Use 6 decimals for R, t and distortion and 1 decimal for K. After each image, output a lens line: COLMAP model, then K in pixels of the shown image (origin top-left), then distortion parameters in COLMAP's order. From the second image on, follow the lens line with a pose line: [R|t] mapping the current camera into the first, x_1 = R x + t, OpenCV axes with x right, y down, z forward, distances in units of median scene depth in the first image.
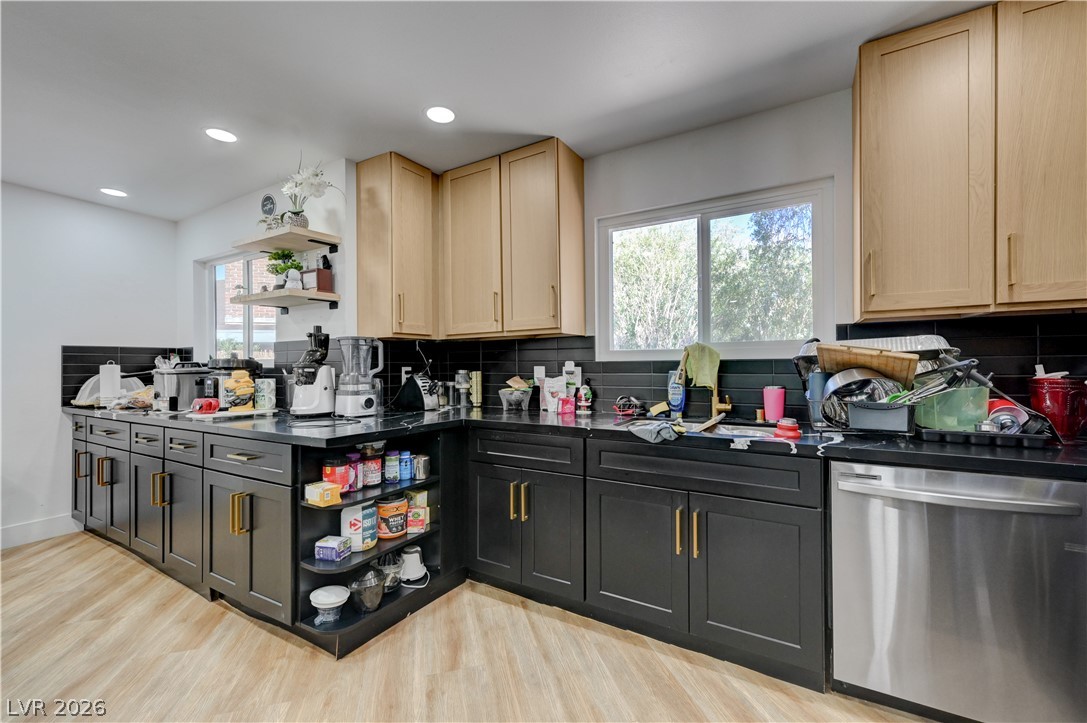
lens RADIAL K [[458.4, 0, 546.8], [0, 458.4, 362.1], [0, 0, 1]] dist [0.000542, 0.000049]
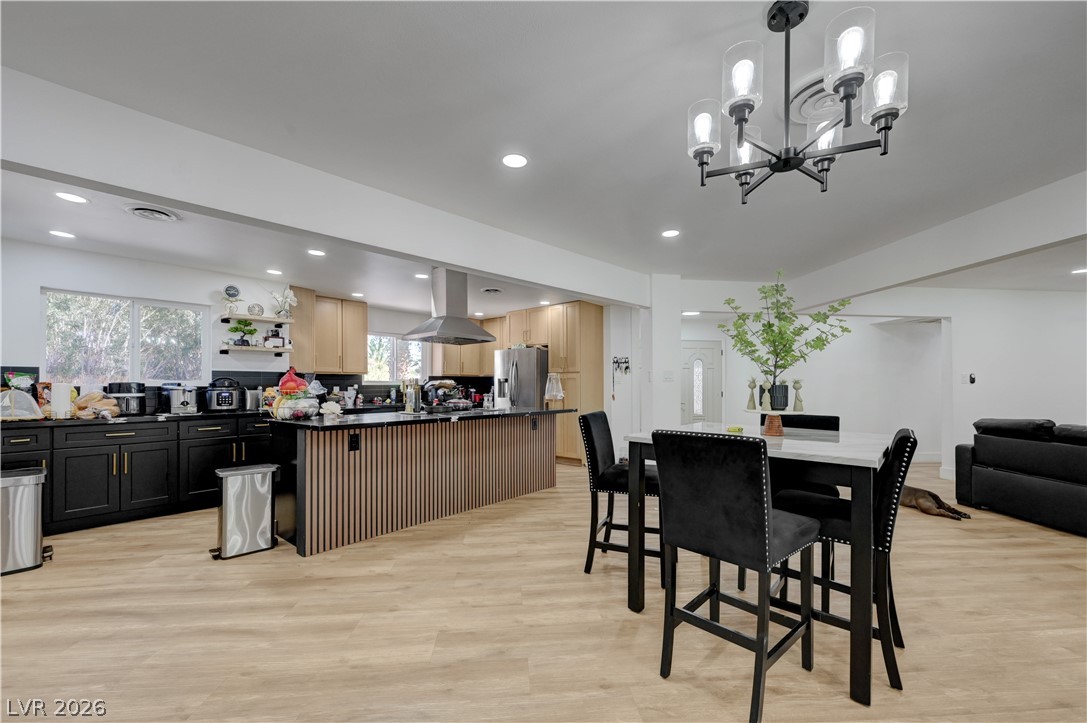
lens RADIAL K [[432.7, 0, 546.1], [0, 432.7, 384.3], [0, 0, 1]] dist [-0.000018, -0.000166]
pose [[0.165637, 0.013644, 0.986092, -2.157197], [-0.003741, 0.999906, -0.013207, 0.023905], [-0.986180, -0.001501, 0.165672, -0.457638]]
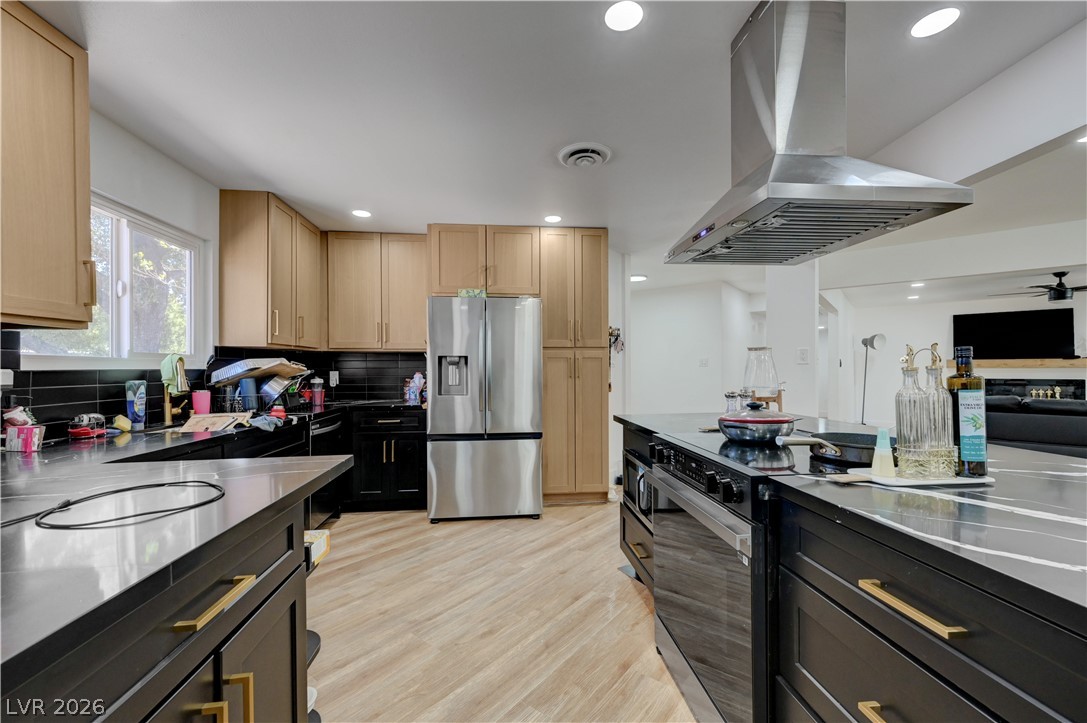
lens RADIAL K [[448.7, 0, 543.6], [0, 448.7, 367.5], [0, 0, 1]] dist [-0.000082, -0.000010]
pose [[-0.598244, 0.013590, 0.801199, -0.879346], [0.007194, 0.999907, -0.011590, 0.007064], [-0.801282, -0.001170, -0.598286, 0.769983]]
